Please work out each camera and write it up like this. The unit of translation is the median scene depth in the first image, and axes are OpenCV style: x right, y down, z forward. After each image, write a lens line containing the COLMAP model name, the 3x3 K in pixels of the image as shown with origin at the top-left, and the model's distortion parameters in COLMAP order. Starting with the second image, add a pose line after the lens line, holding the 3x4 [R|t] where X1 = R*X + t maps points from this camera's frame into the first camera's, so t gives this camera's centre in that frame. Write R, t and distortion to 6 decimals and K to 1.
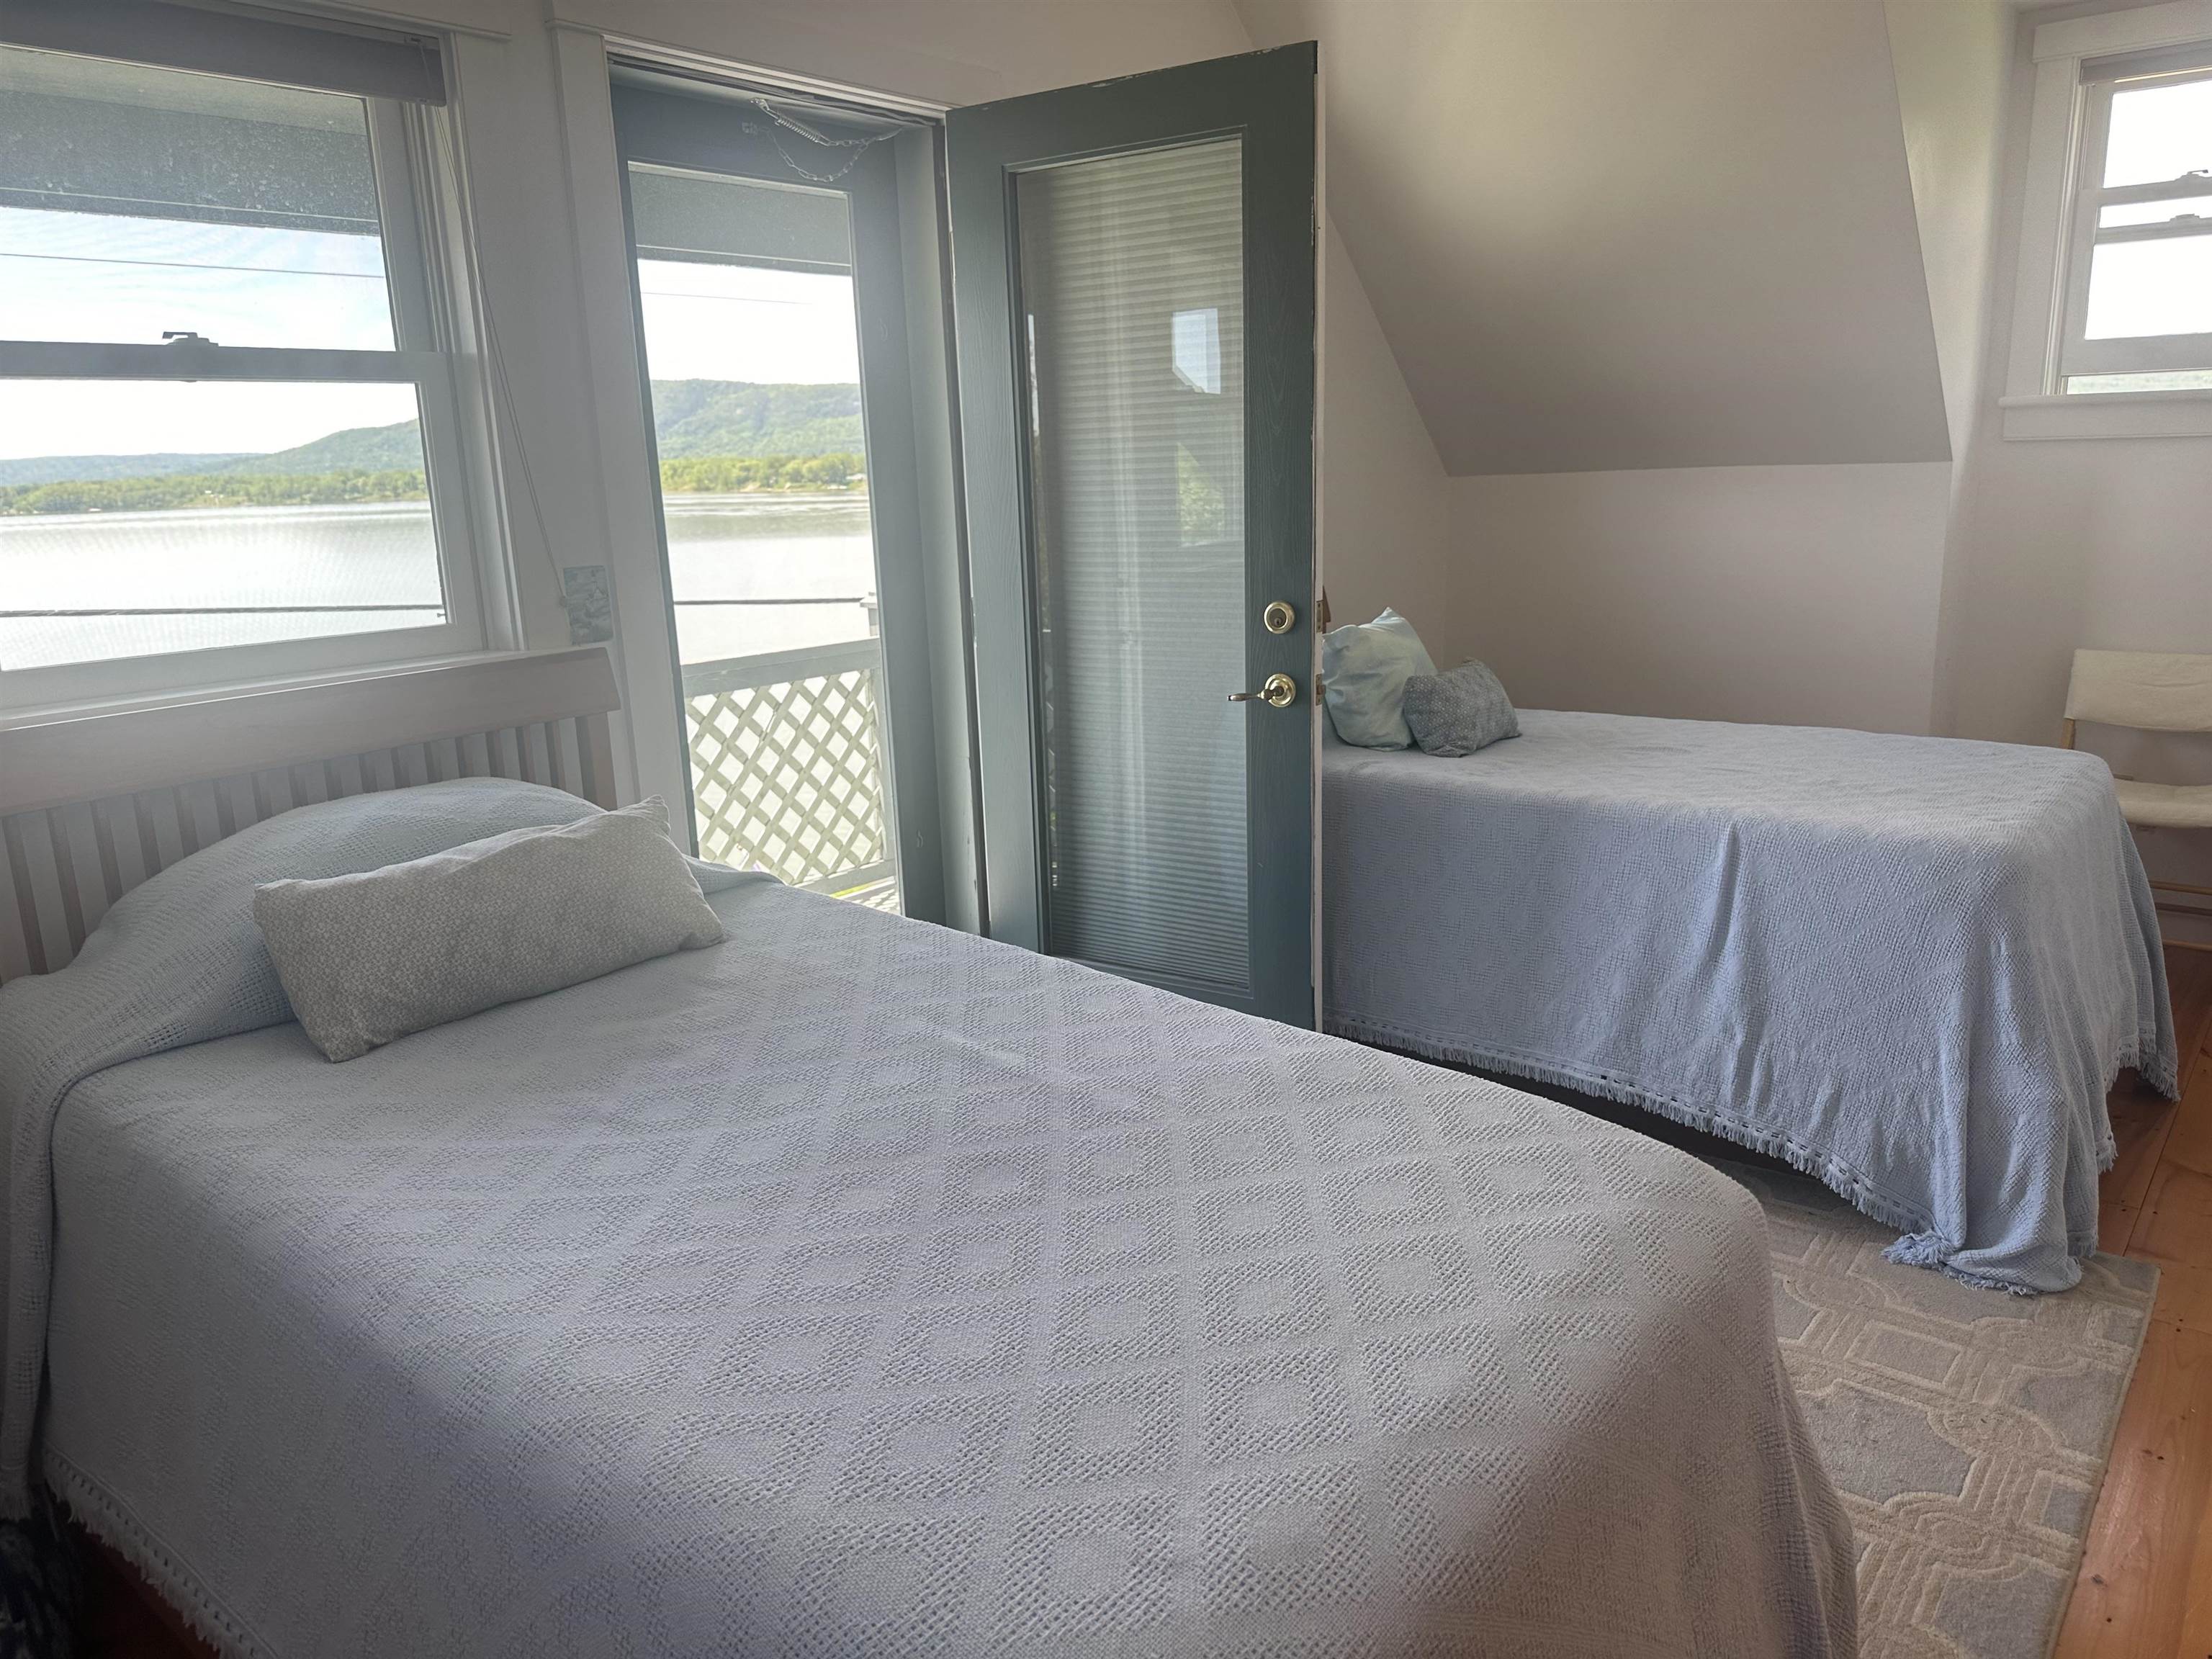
lens RADIAL K [[1602.6, 0, 1112.3], [0, 1602.6, 880.1], [0, 0, 1]] dist [0.095076, -0.163511]
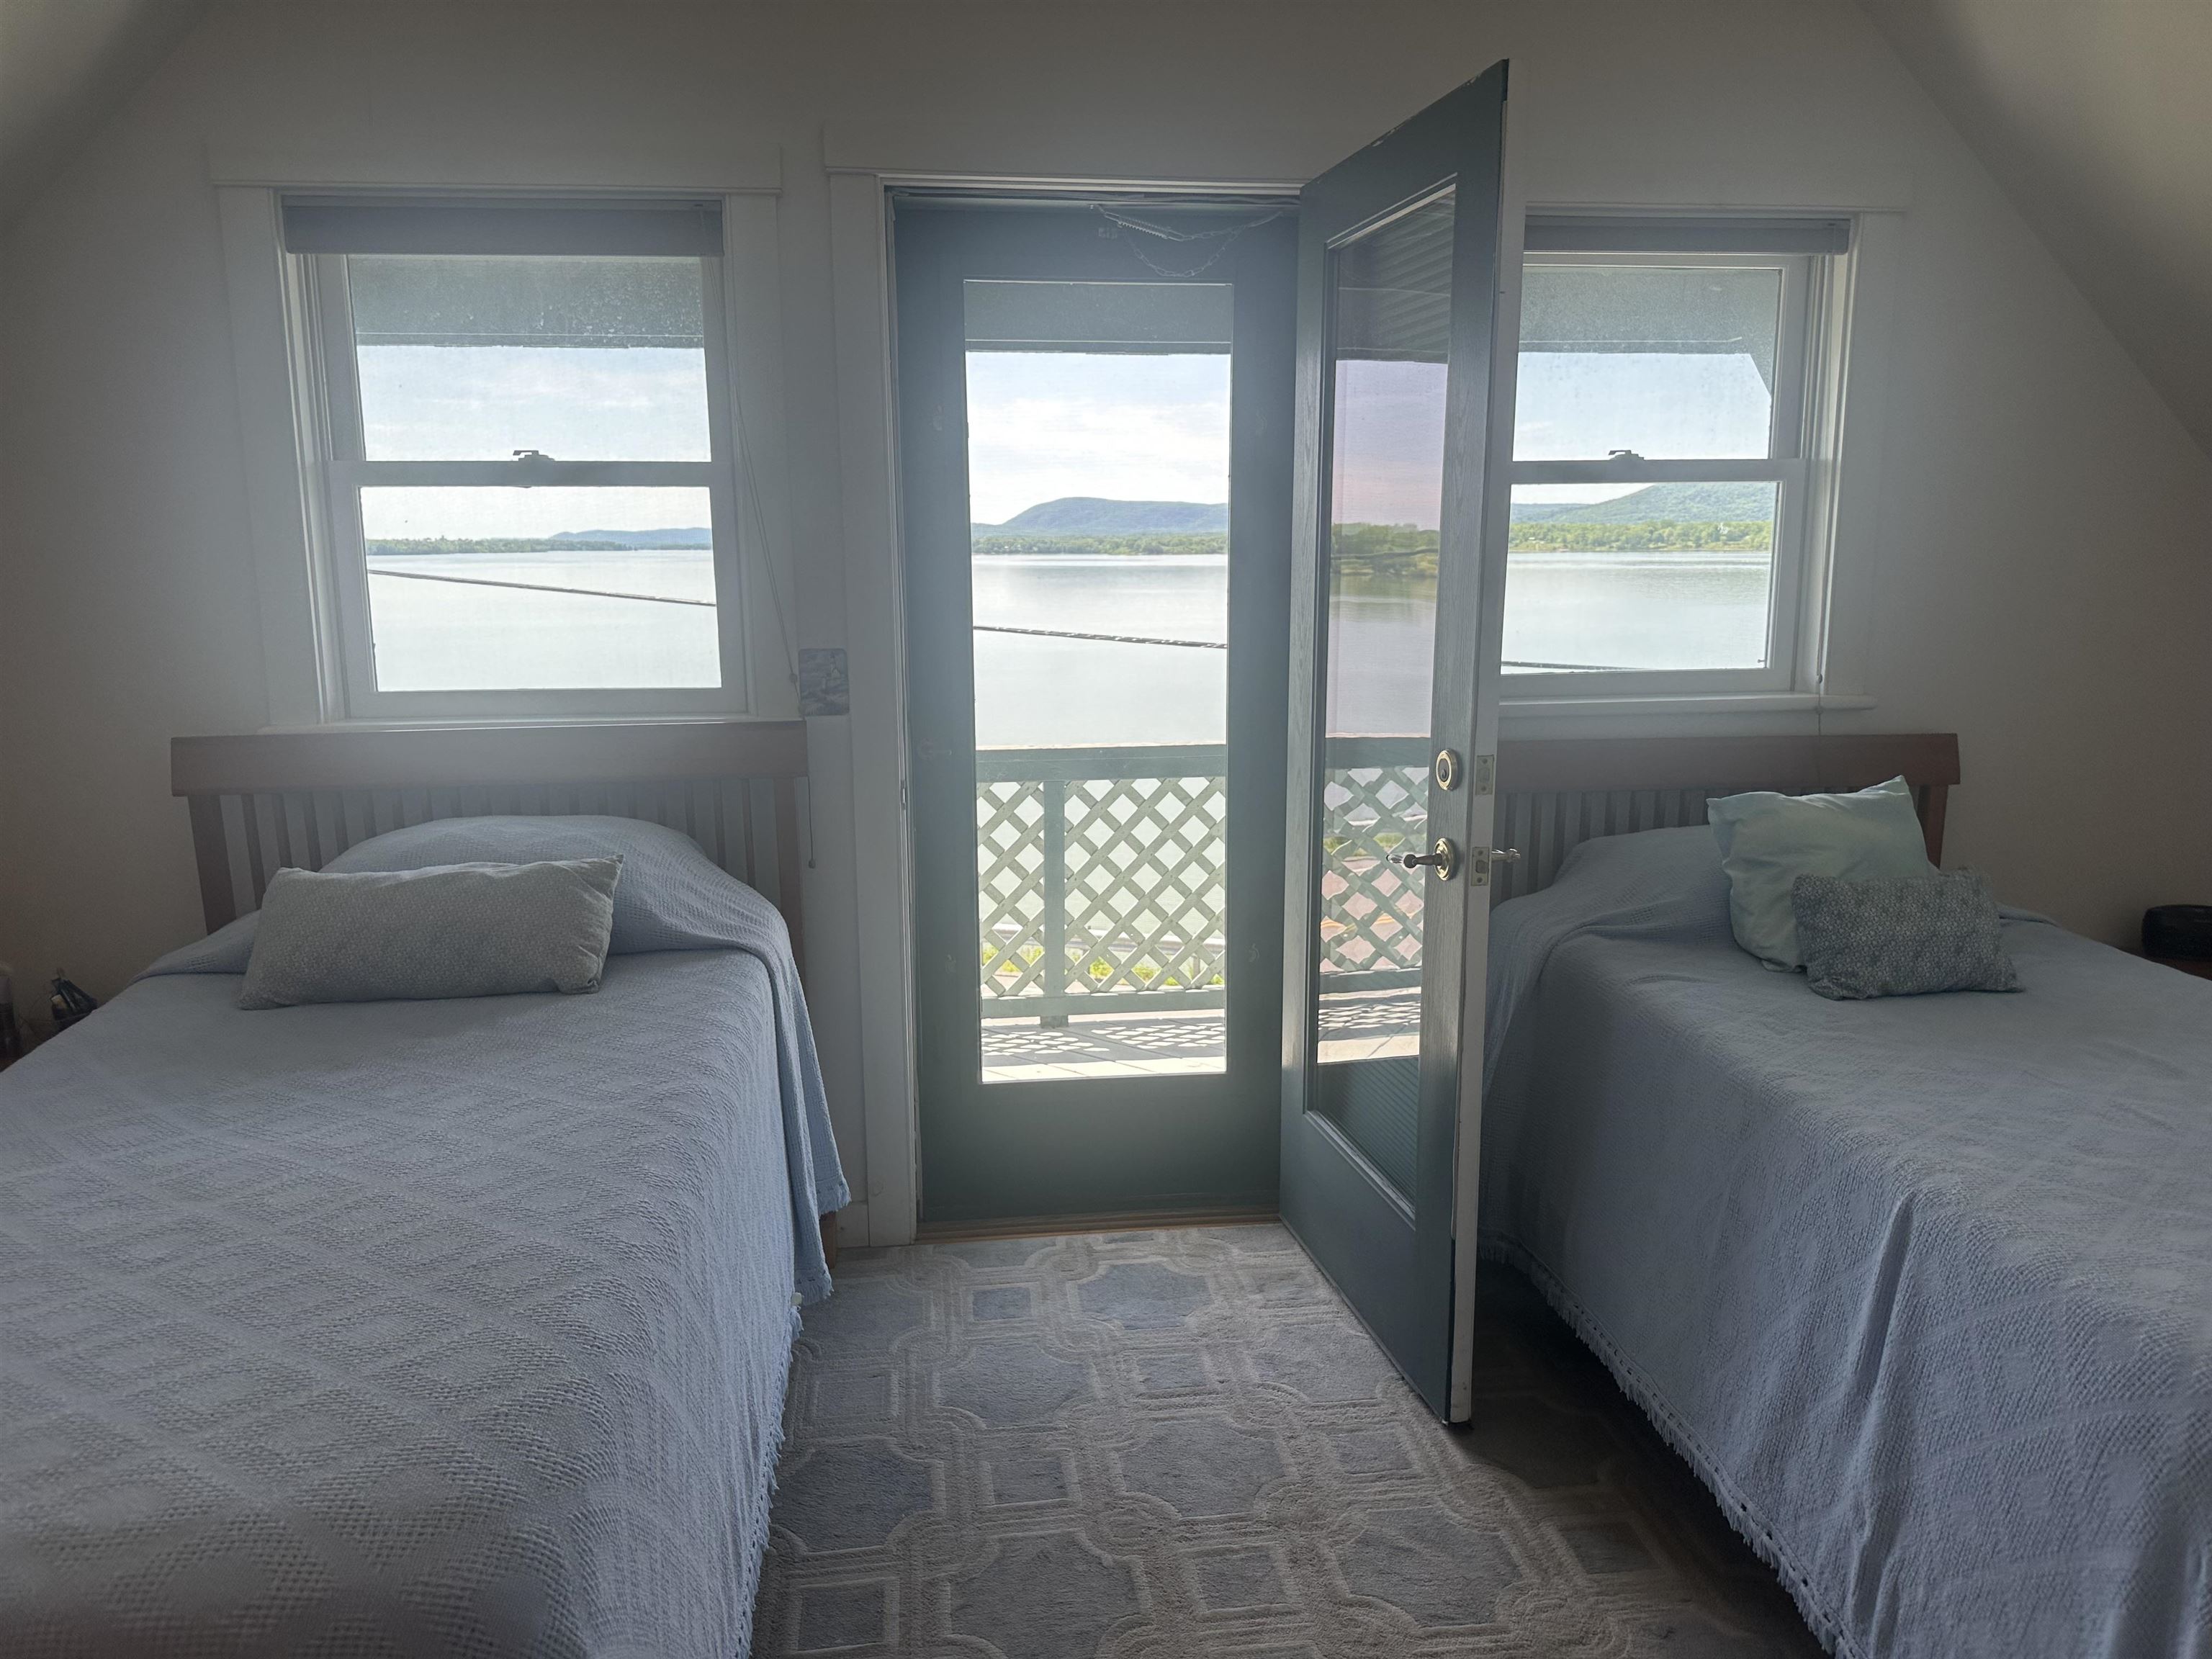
lens RADIAL K [[1602.6, 0, 1112.3], [0, 1602.6, 880.1], [0, 0, 1]] dist [0.095076, -0.163511]
pose [[0.698029, 0.174749, -0.694419, 0.543494], [-0.193723, 0.979687, 0.051806, -0.117074], [0.689367, 0.098363, 0.717704, 0.310206]]
